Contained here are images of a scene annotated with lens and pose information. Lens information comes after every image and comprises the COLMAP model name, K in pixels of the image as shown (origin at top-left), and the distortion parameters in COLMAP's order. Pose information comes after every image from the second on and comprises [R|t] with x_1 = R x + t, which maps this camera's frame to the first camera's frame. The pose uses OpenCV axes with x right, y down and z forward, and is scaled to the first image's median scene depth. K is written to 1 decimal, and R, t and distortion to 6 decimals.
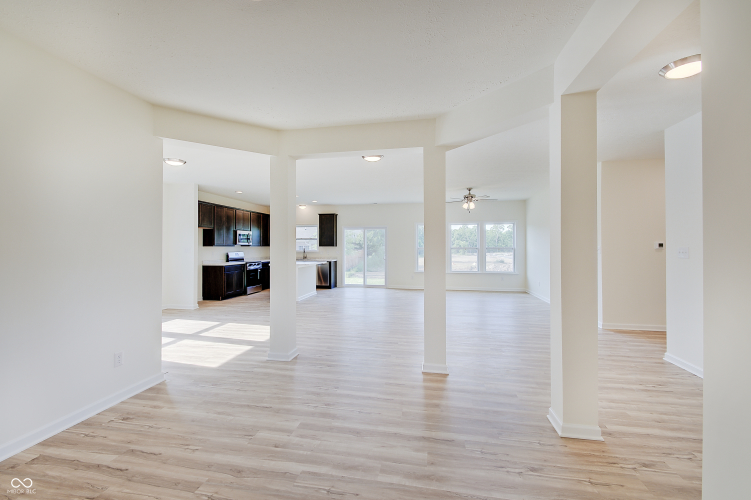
lens RADIAL K [[324.0, 0, 367.9], [0, 324.0, 247.1], [0, 0, 1]] dist [0.018714, -0.012264]
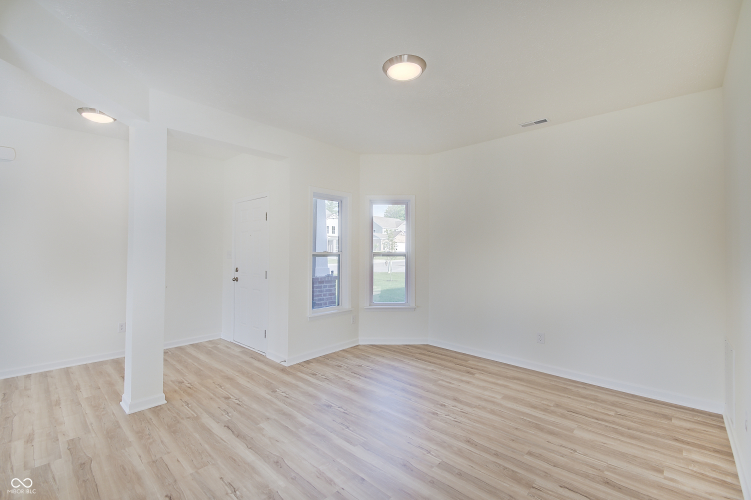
lens RADIAL K [[324.0, 0, 373.3], [0, 324.0, 228.7], [0, 0, 1]] dist [0.018714, -0.012264]
pose [[-0.852272, 0.030947, 0.522183, -0.400127], [-0.003523, 0.997886, -0.064890, -0.000696], [-0.523087, -0.057143, -0.850362, 0.903385]]
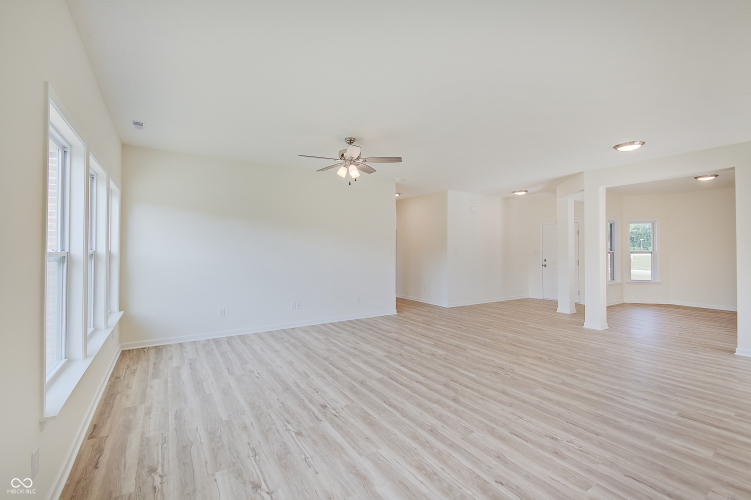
lens RADIAL K [[324.0, 0, 371.3], [0, 324.0, 246.9], [0, 0, 1]] dist [0.018714, -0.012264]
pose [[-0.691563, 0.004848, 0.722300, -0.157992], [-0.000742, 0.999972, -0.007423, -0.001923], [-0.722316, -0.005669, -0.691540, 2.414356]]
